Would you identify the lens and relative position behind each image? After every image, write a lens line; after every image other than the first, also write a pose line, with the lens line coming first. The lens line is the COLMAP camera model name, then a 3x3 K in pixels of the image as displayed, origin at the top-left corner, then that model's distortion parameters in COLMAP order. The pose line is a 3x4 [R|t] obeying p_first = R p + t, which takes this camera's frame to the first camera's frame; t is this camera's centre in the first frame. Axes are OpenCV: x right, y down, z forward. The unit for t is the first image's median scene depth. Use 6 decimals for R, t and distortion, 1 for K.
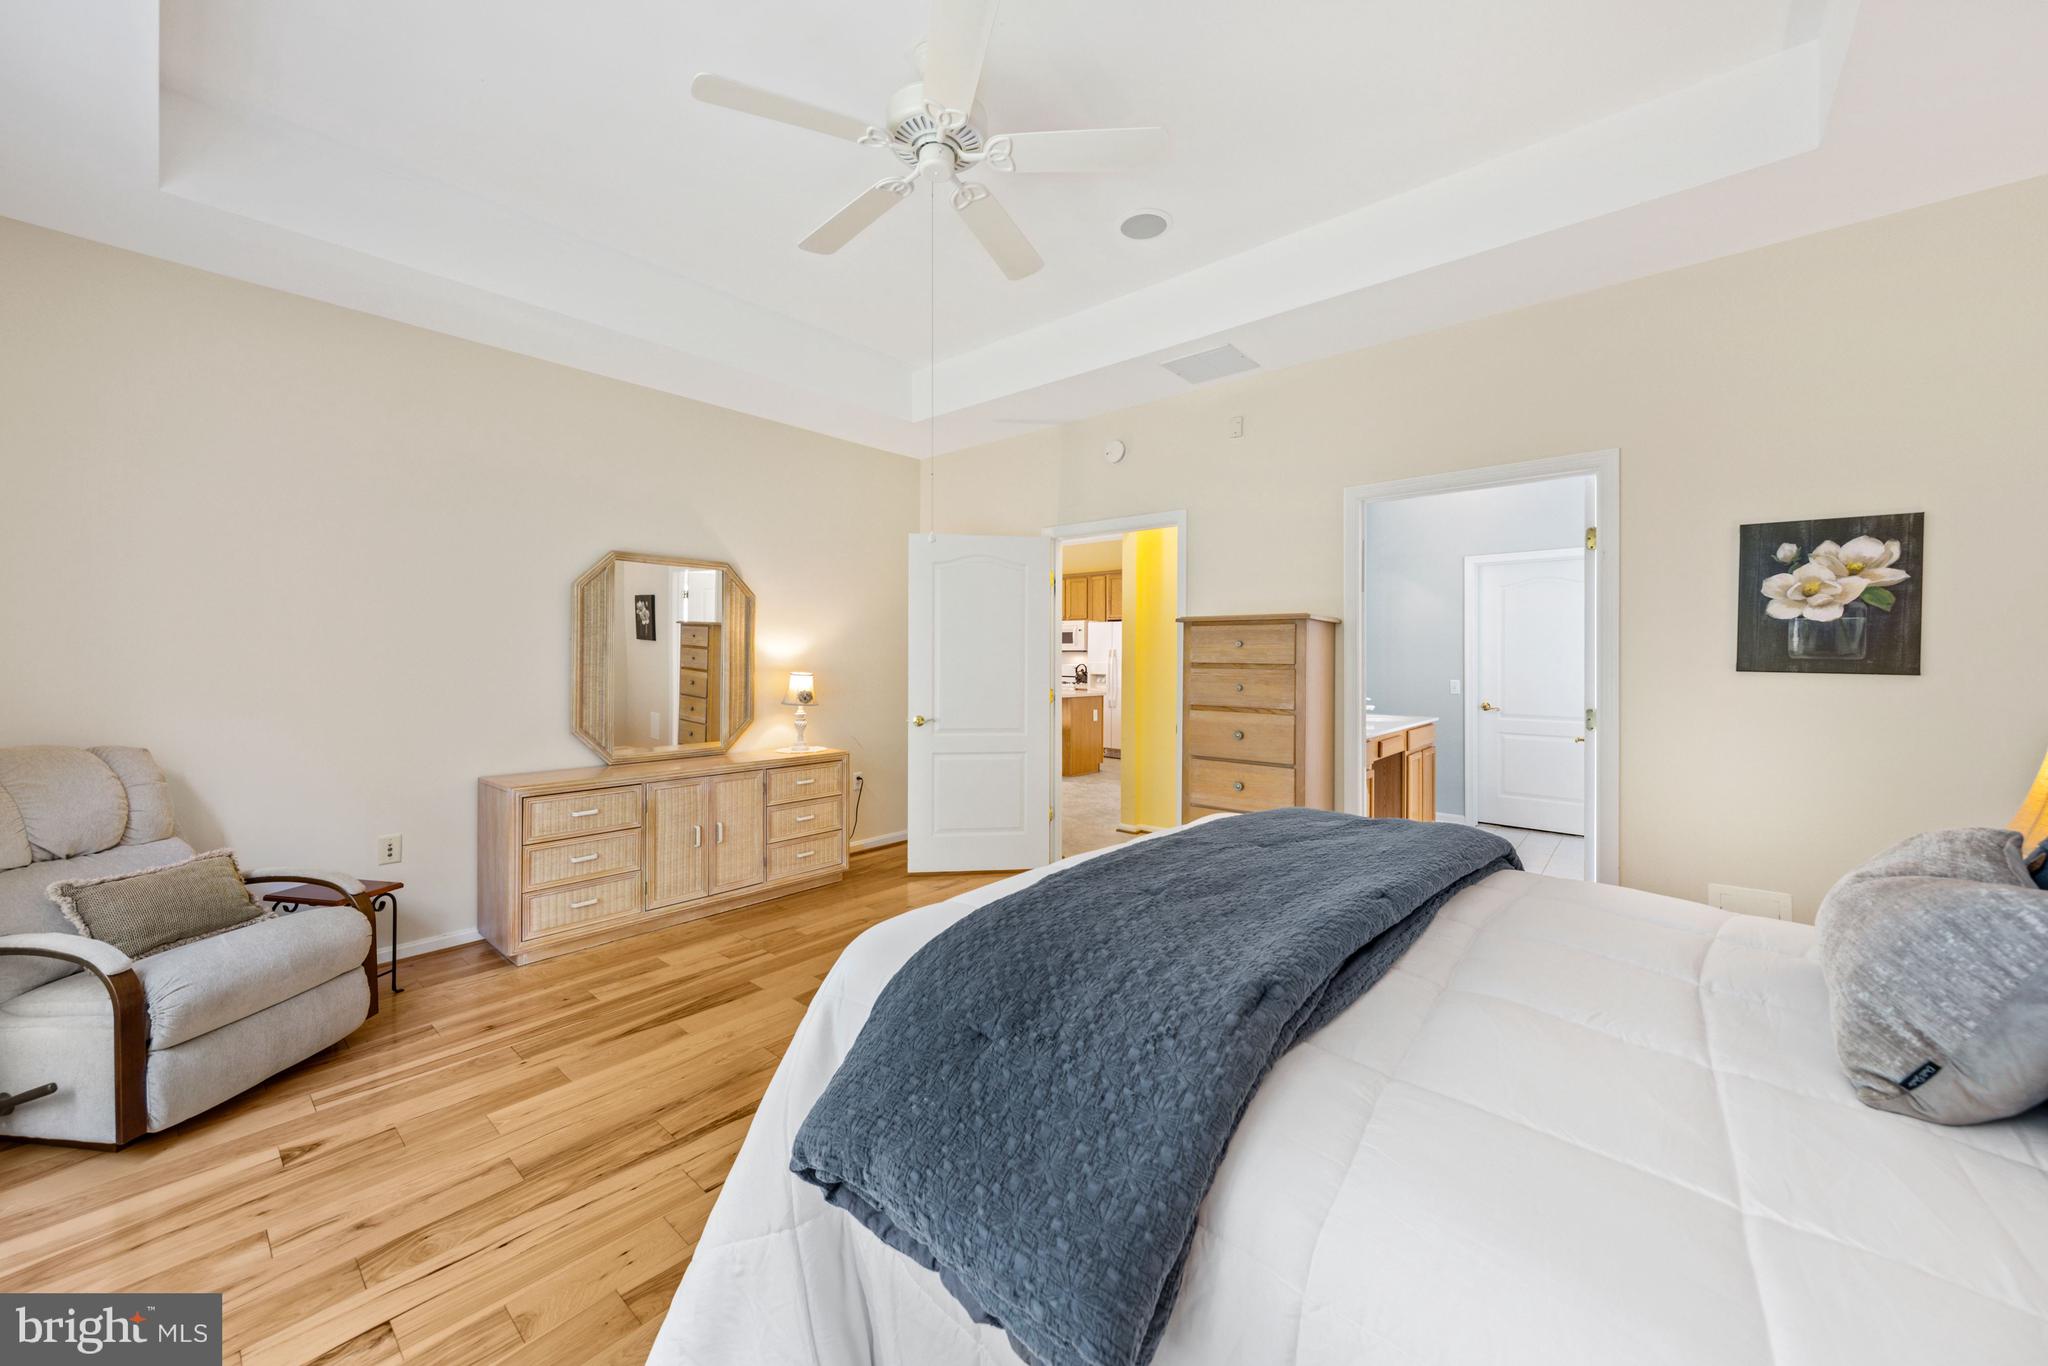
lens RADIAL K [[762.8, 0, 1007.0], [0, 762.8, 650.7], [0, 0, 1]] dist [0.007710, -0.000580]
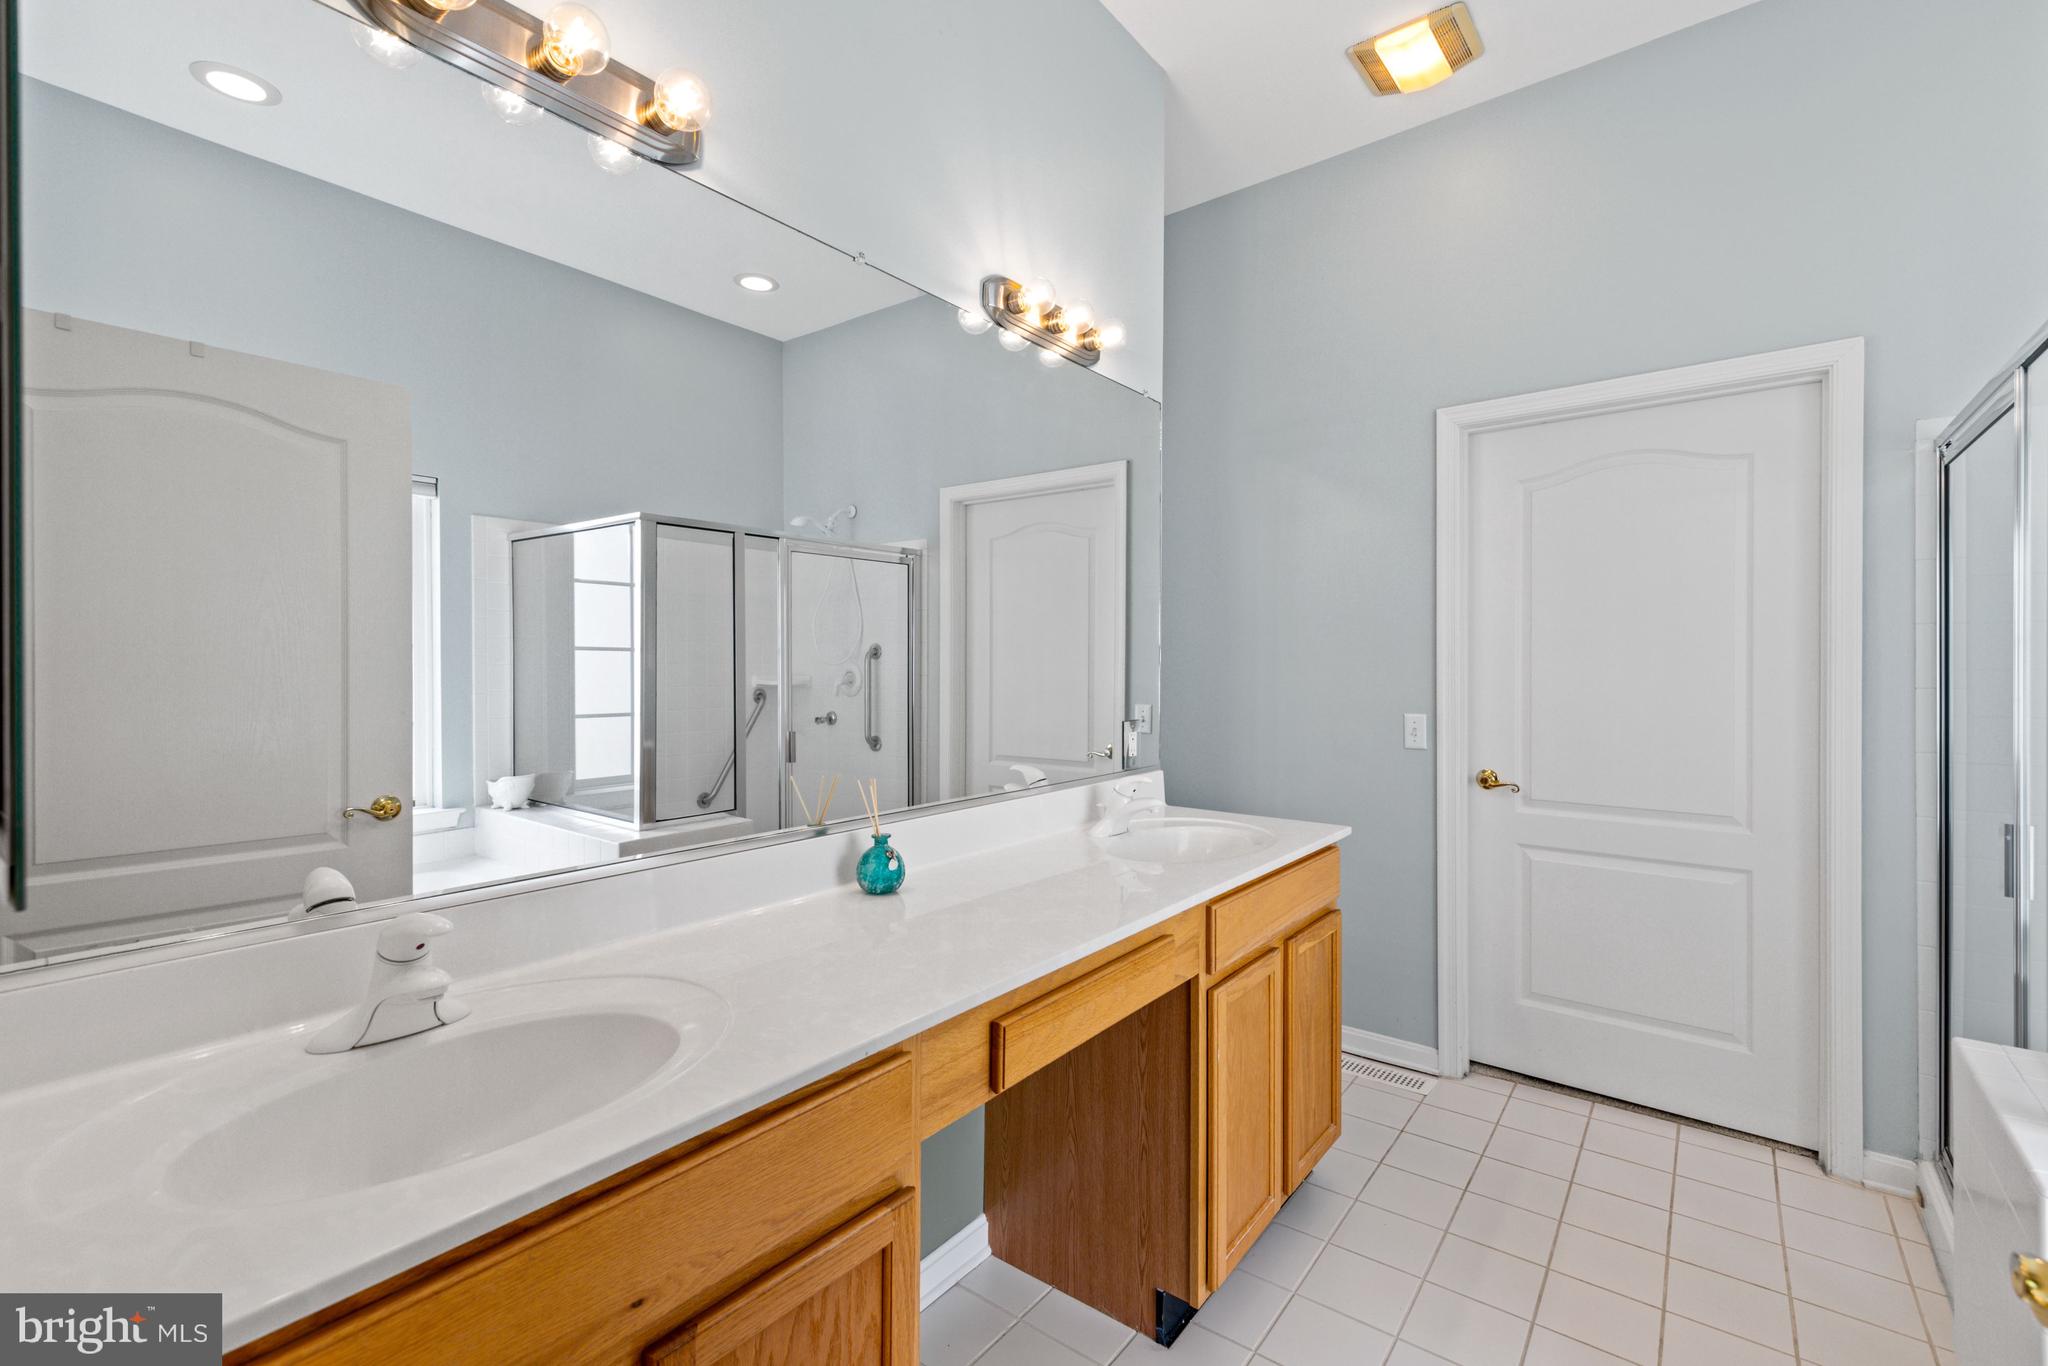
lens RADIAL K [[888.0, 0, 1024.8], [0, 888.0, 669.9], [0, 0, 1]] dist [-0.002951, -0.000077]
pose [[0.998068, -0.004358, 0.061983, 0.354789], [0.004078, 0.999981, 0.004646, 0.012012], [-0.062002, -0.004384, 0.998066, 0.550290]]
